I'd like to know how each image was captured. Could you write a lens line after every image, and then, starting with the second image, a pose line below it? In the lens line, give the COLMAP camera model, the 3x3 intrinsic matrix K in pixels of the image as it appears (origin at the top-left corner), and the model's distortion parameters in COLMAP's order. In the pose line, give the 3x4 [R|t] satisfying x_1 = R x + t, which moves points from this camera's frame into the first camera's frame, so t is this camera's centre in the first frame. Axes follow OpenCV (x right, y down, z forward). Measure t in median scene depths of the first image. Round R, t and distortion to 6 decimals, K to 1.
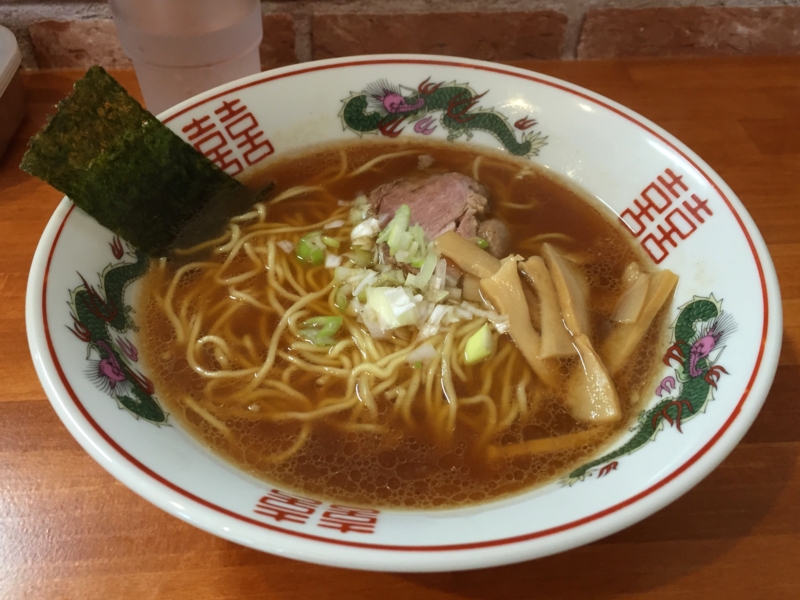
lens RADIAL K [[710.7, 0, 398.2], [0, 710.7, 299.3], [0, 0, 1]] dist [0.013571, 0.000421]
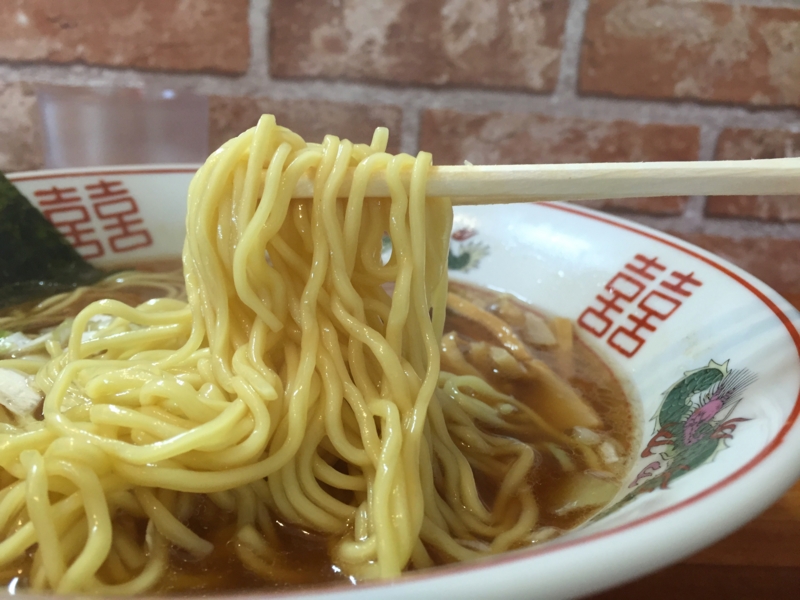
lens RADIAL K [[710.7, 0, 397.2], [0, 710.7, 301.0], [0, 0, 1]] dist [0.013571, 0.000421]
pose [[0.997068, 0.071334, -0.027702, 0.141027], [-0.076216, 0.893269, -0.443014, 0.202111], [-0.006856, 0.443827, 0.896086, 0.330201]]
